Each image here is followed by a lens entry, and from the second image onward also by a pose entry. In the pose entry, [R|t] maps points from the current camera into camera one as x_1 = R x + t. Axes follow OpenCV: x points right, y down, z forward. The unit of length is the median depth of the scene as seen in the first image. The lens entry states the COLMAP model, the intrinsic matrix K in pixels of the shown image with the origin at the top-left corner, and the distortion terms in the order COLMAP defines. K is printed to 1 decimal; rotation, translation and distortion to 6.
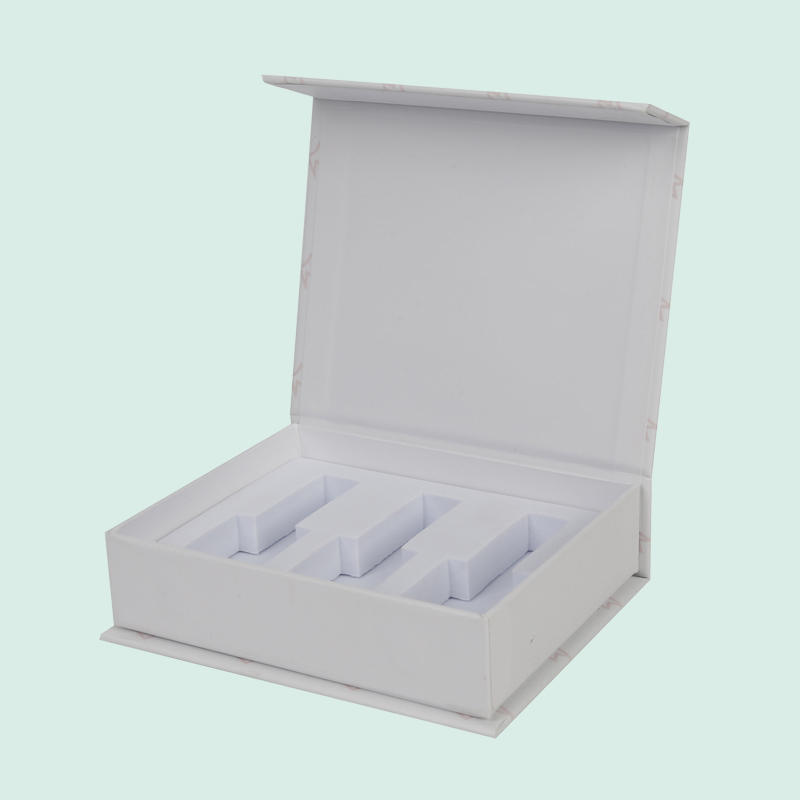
lens RADIAL K [[1771.5, 0, 463.4], [0, 1771.5, 400.1], [0, 0, 1]] dist [0.009726, 0.070864]
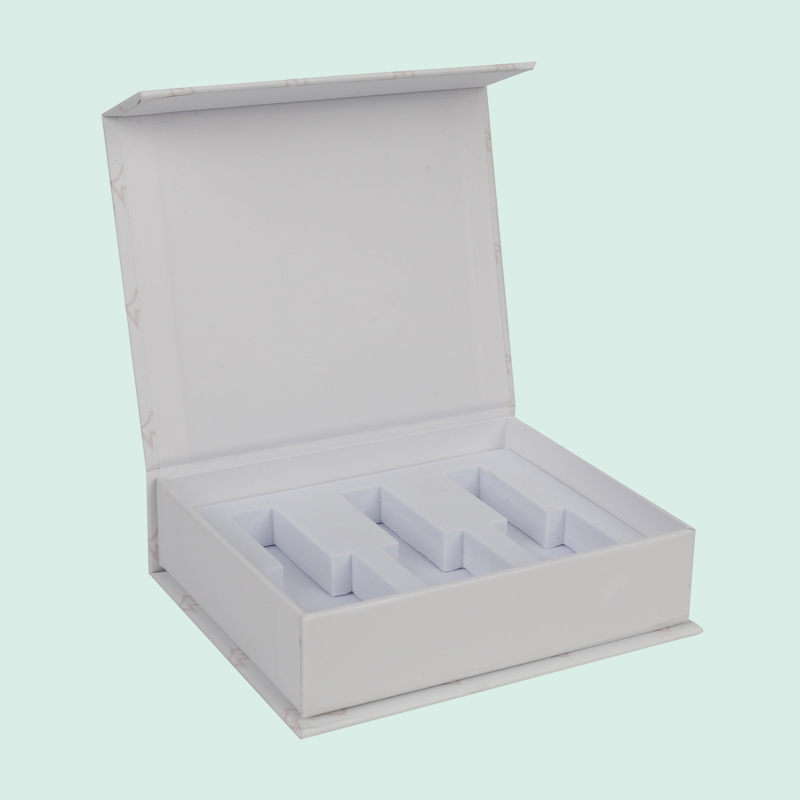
lens RADIAL K [[1771.5, 0, 463.4], [0, 1771.5, 400.1], [0, 0, 1]] dist [0.009726, 0.070864]
pose [[0.553300, -0.265416, 0.789566, -0.782400], [0.253455, 0.956577, 0.143945, -0.126954], [-0.793486, 0.120475, 0.596545, 0.381221]]
